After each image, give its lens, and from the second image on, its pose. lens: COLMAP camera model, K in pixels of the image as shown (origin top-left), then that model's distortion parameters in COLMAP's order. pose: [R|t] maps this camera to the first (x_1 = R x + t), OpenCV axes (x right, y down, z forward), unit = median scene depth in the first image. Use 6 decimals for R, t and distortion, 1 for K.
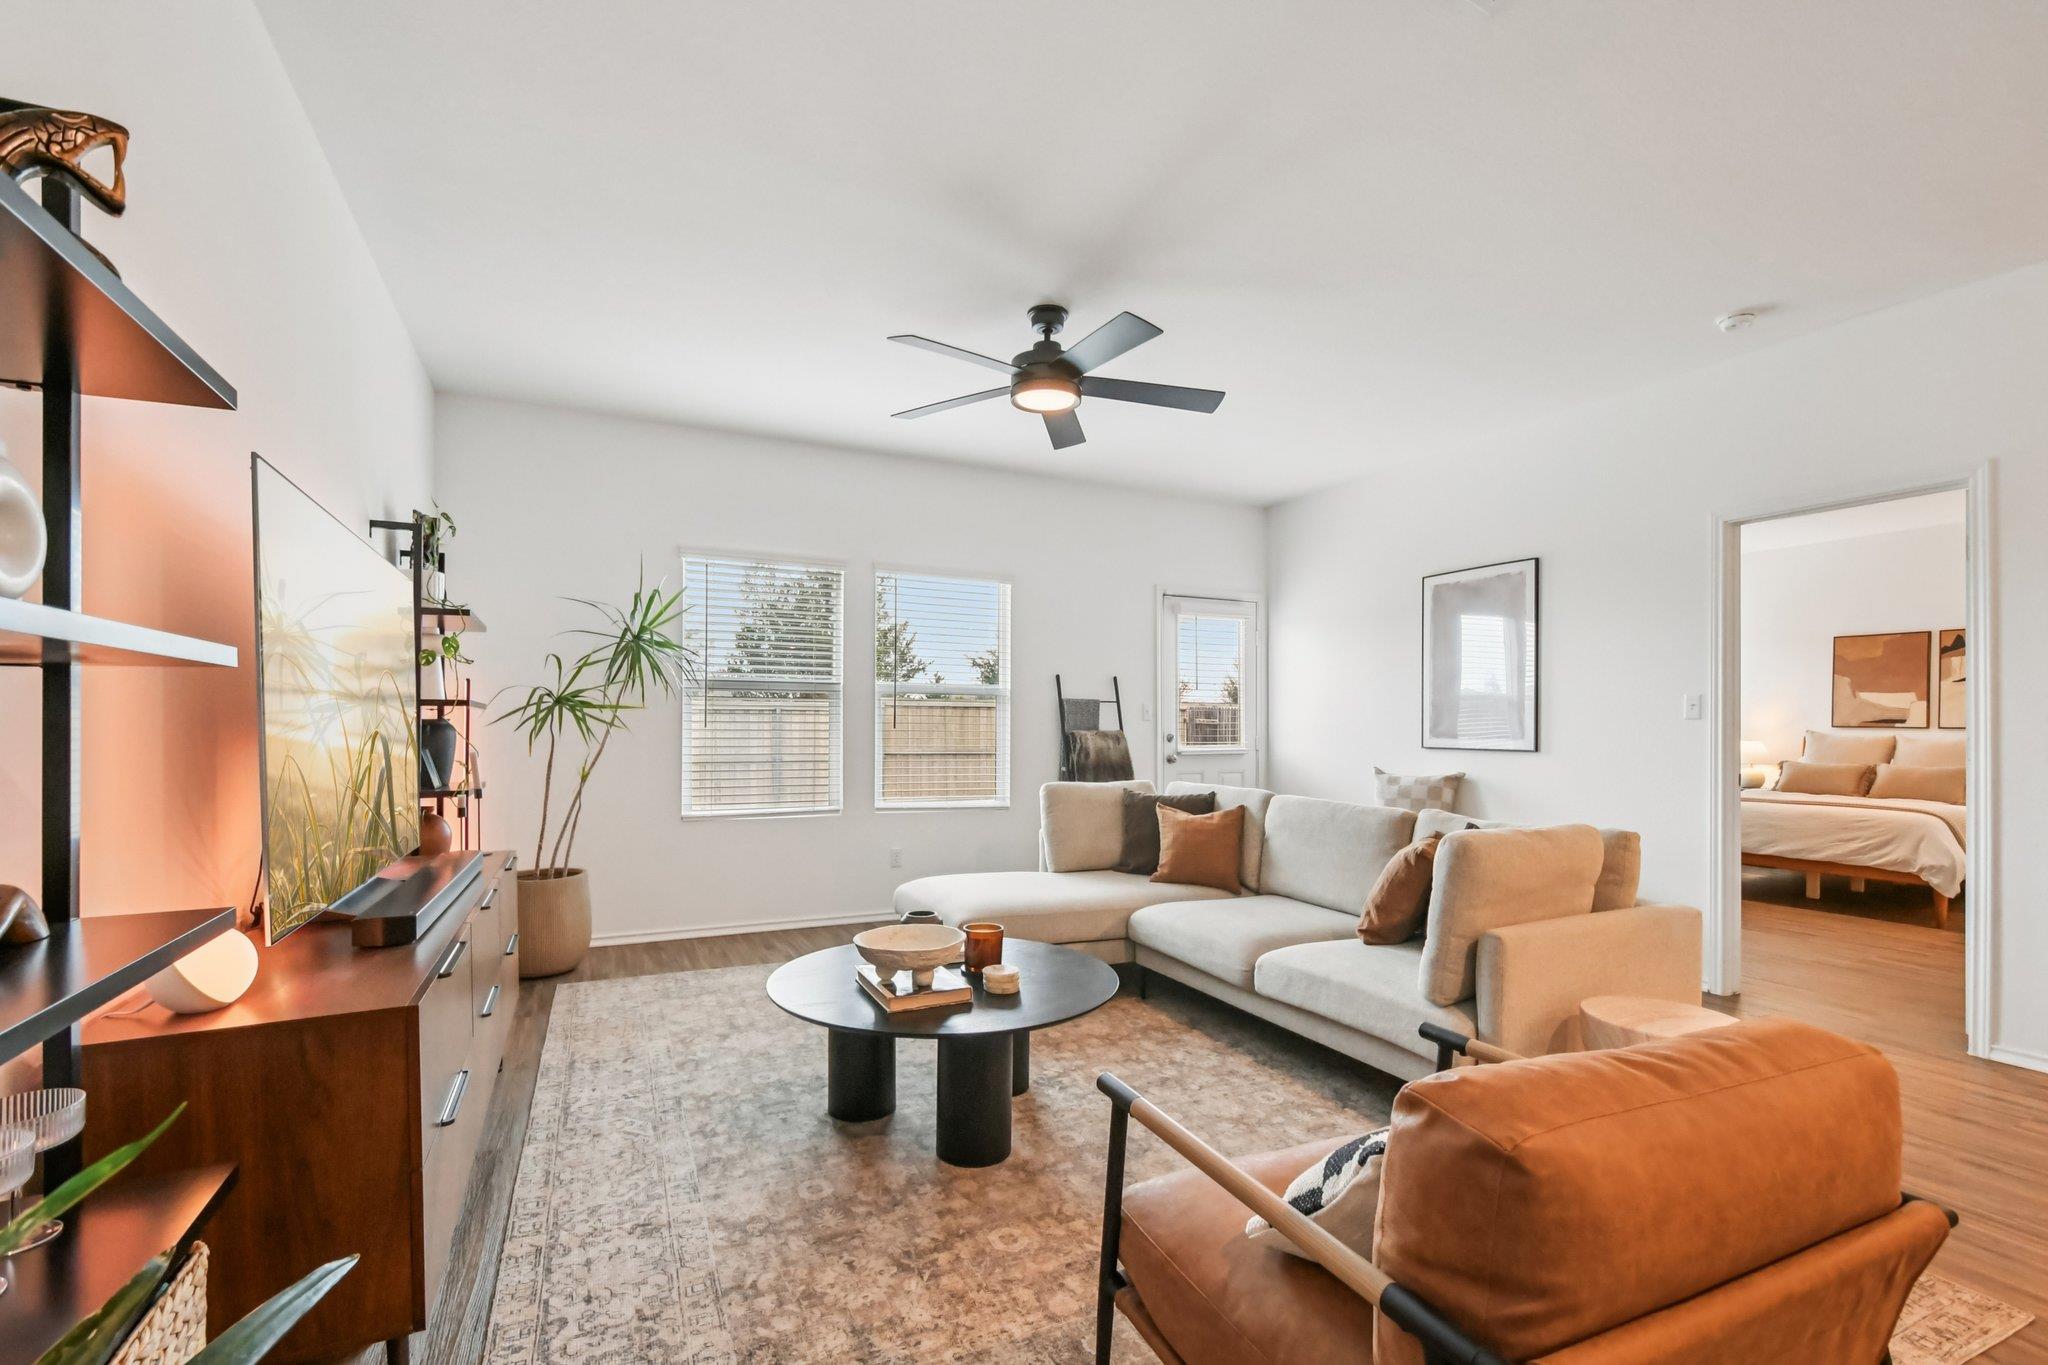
lens RADIAL K [[899.8, 0, 1014.2], [0, 899.8, 728.7], [0, 0, 1]] dist [-0.000324, -0.002821]
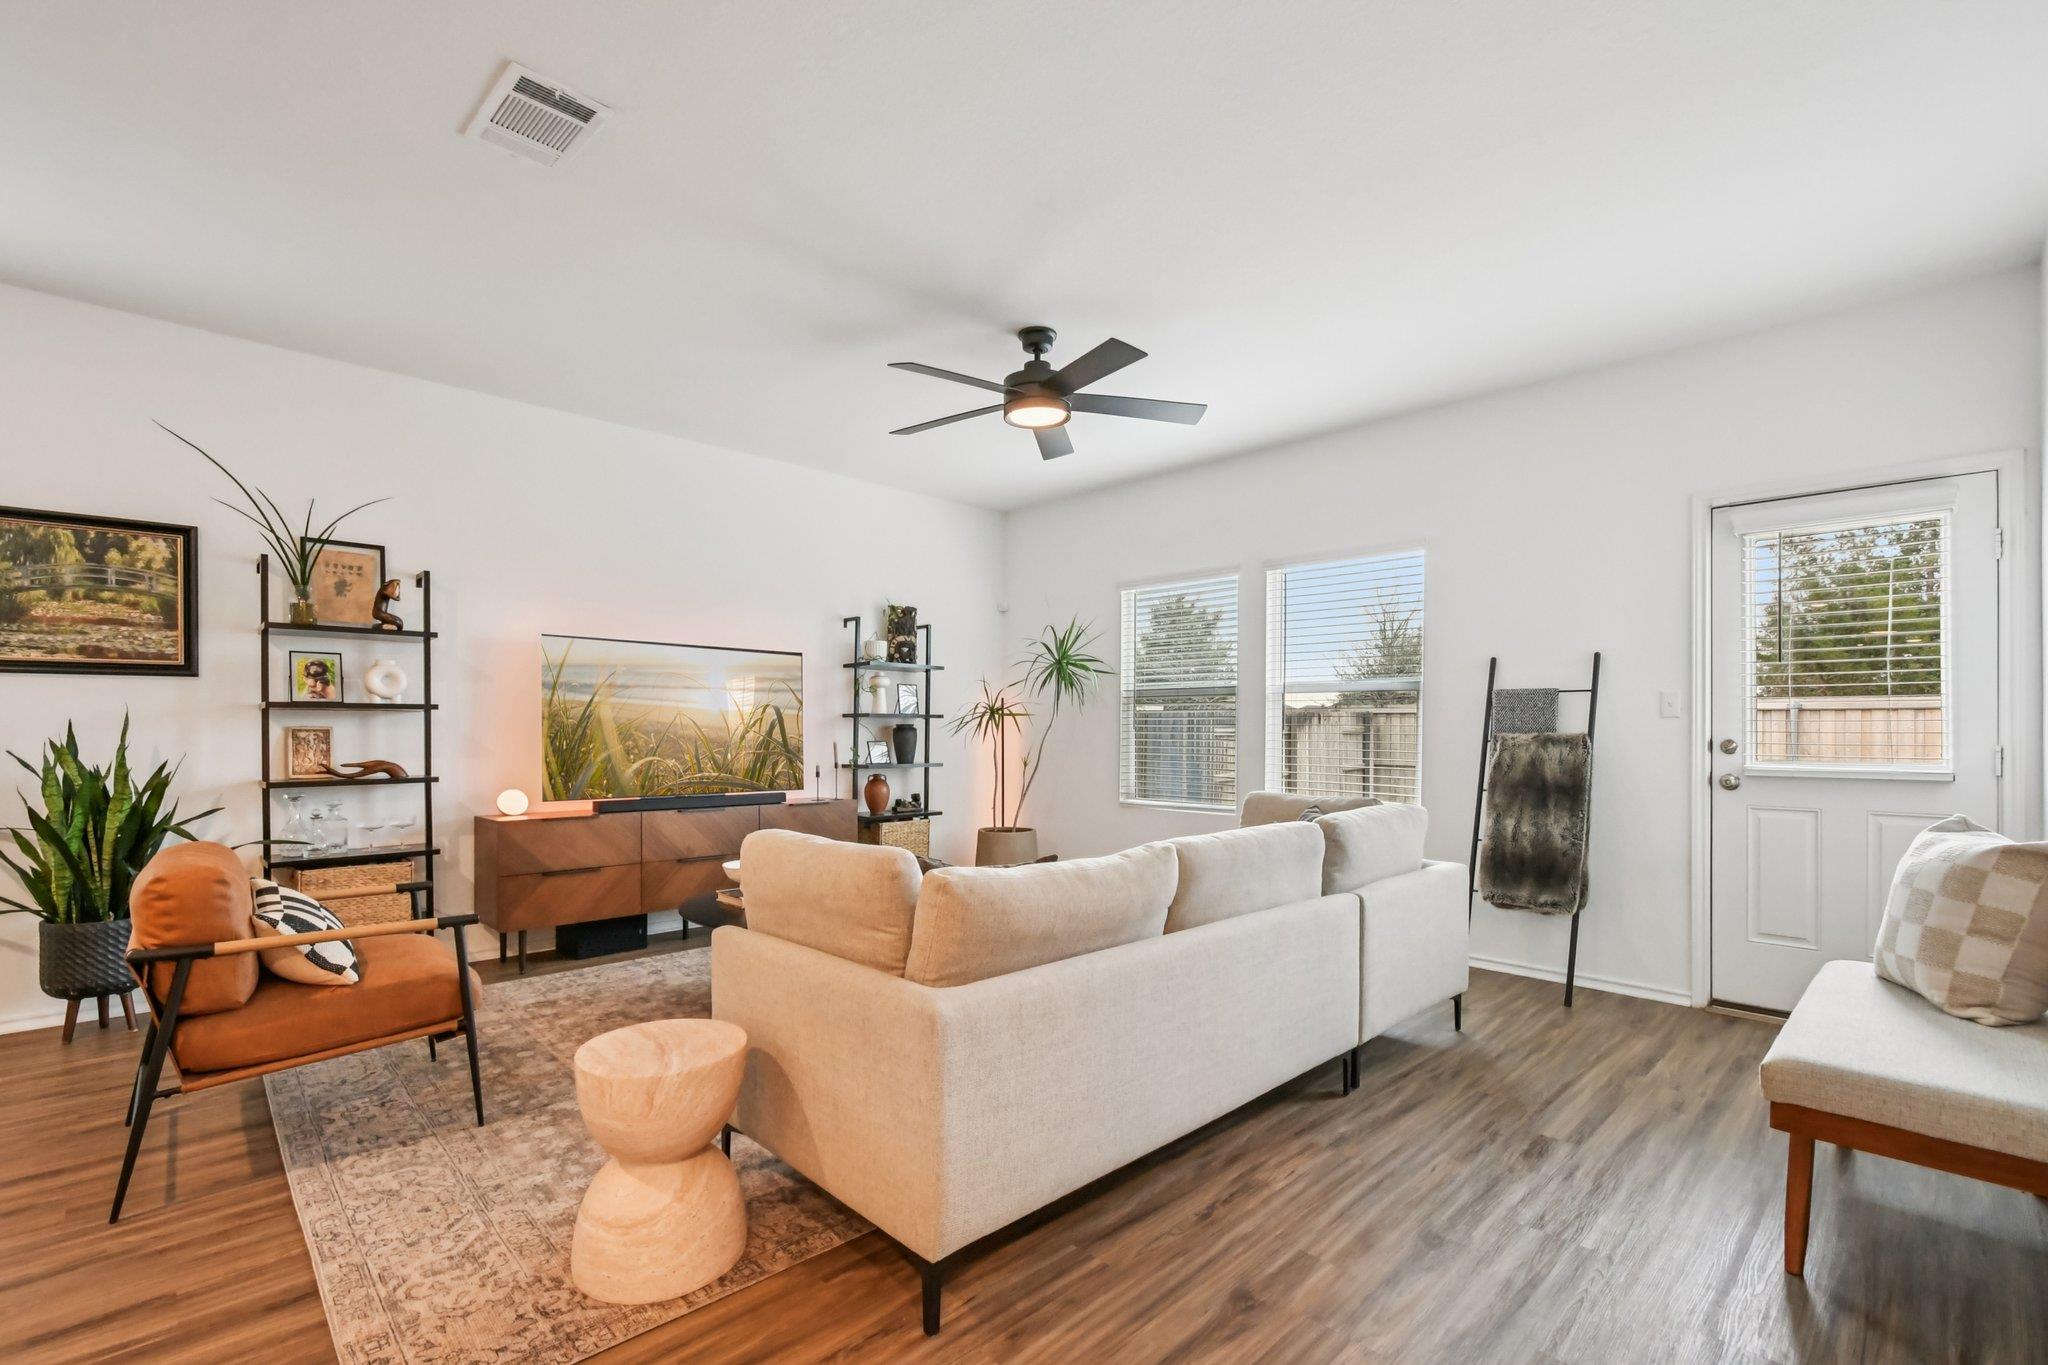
lens RADIAL K [[899.8, 0, 1014.2], [0, 899.8, 728.7], [0, 0, 1]] dist [-0.000324, -0.002821]
pose [[0.321356, -0.003623, -0.946952, 0.702103], [-0.003629, 0.999981, -0.005057, 0.003959], [0.946952, 0.005062, 0.321336, 0.435055]]
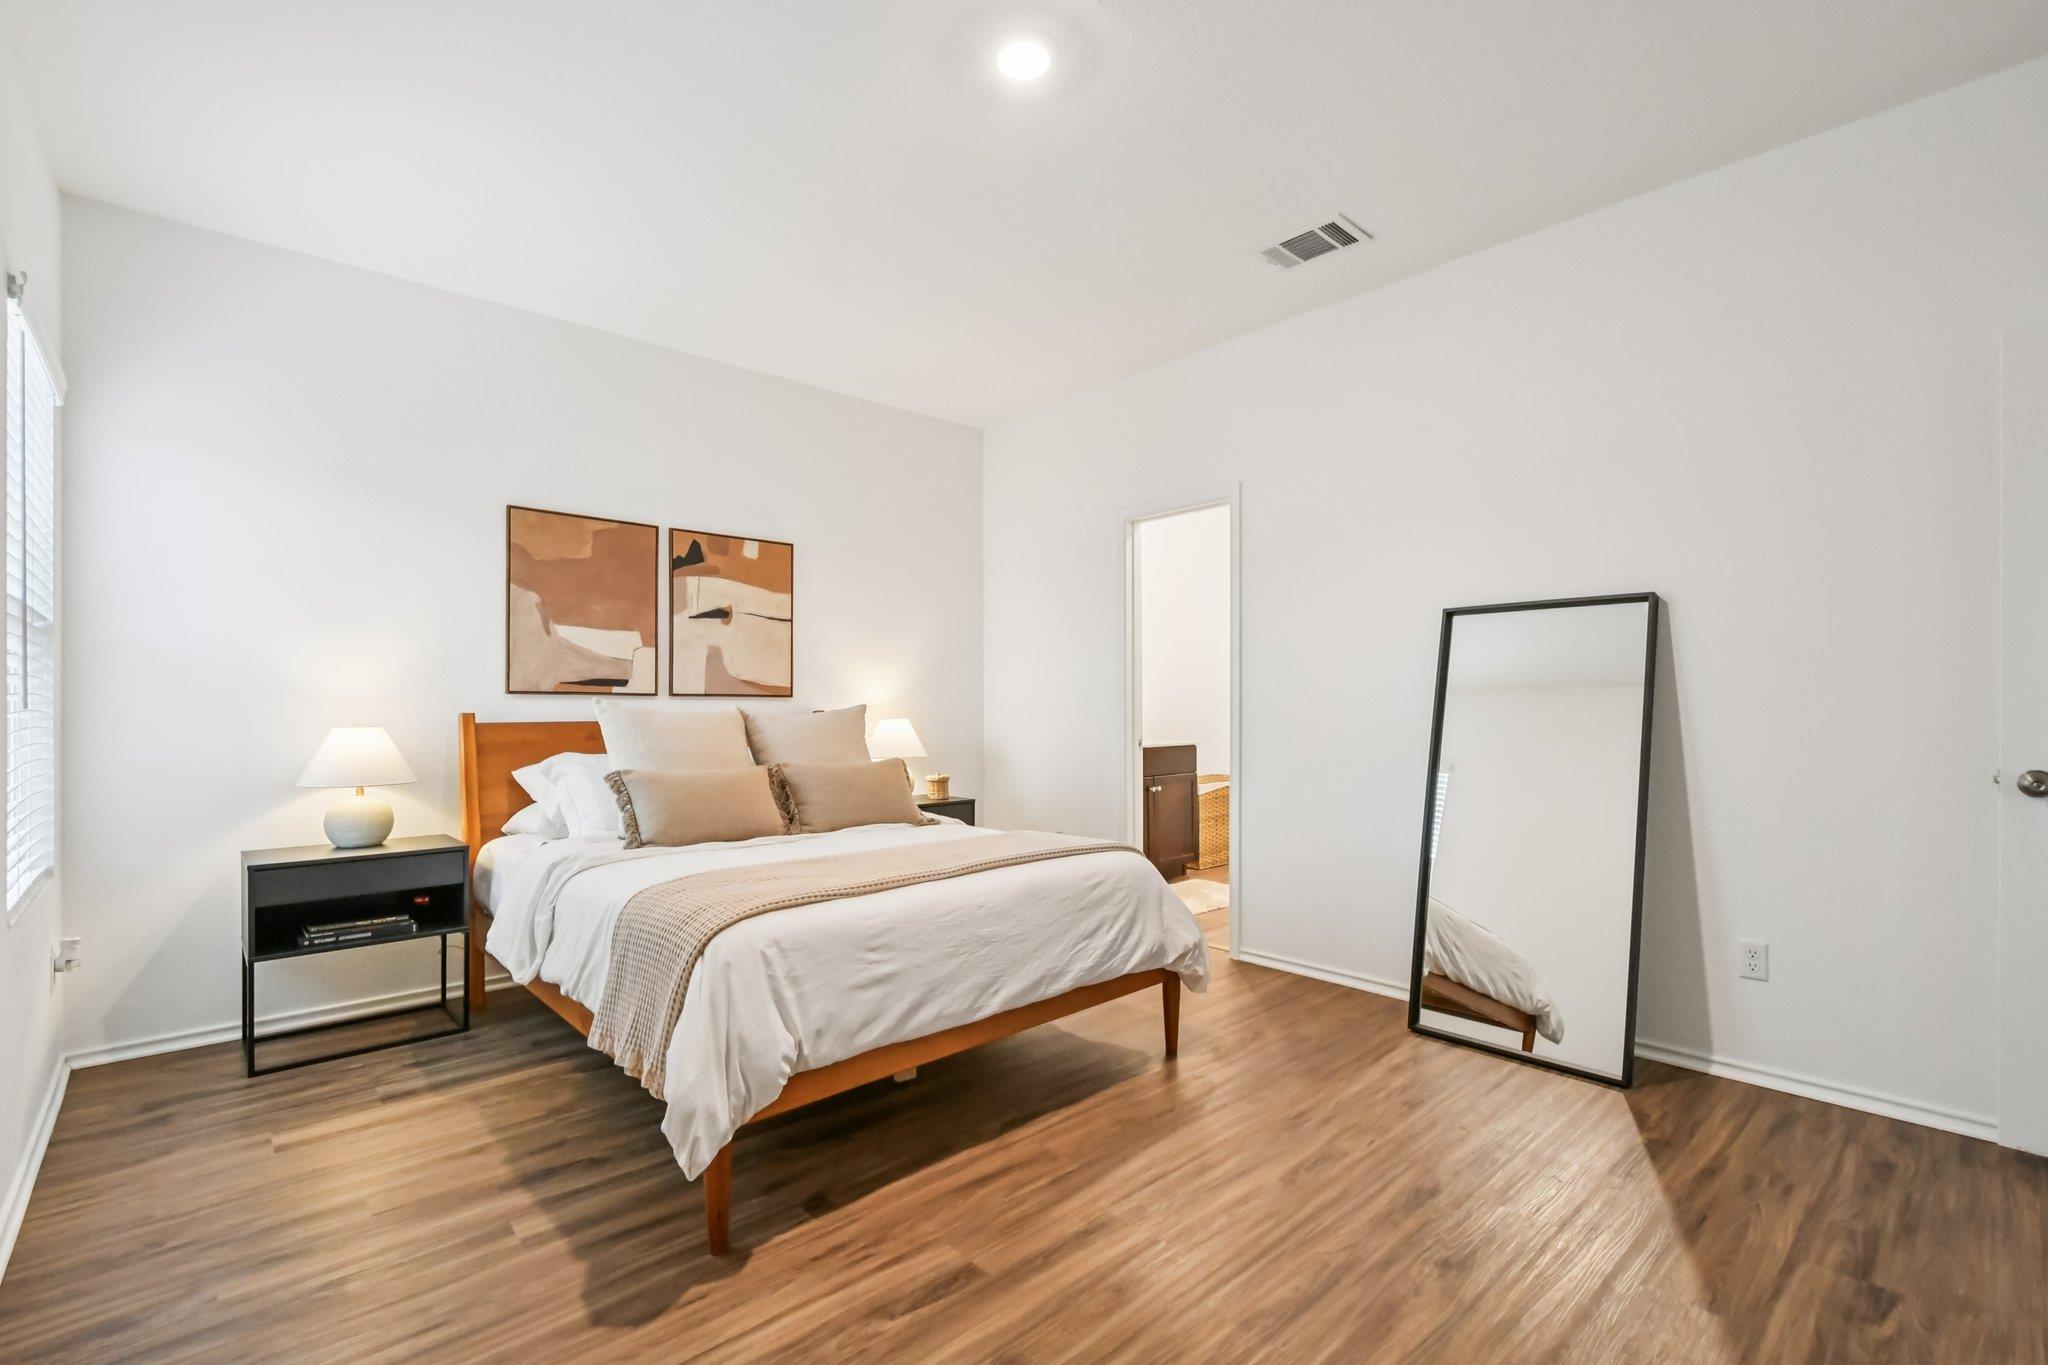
lens RADIAL K [[906.9, 0, 1008.3], [0, 906.9, 721.2], [0, 0, 1]] dist [-0.003533, -0.003047]
pose [[-0.286566, -0.015991, 0.957927, 0.541607], [0.004164, 0.999830, 0.017936, 0.007937], [-0.958052, 0.009129, -0.286450, 1.278073]]
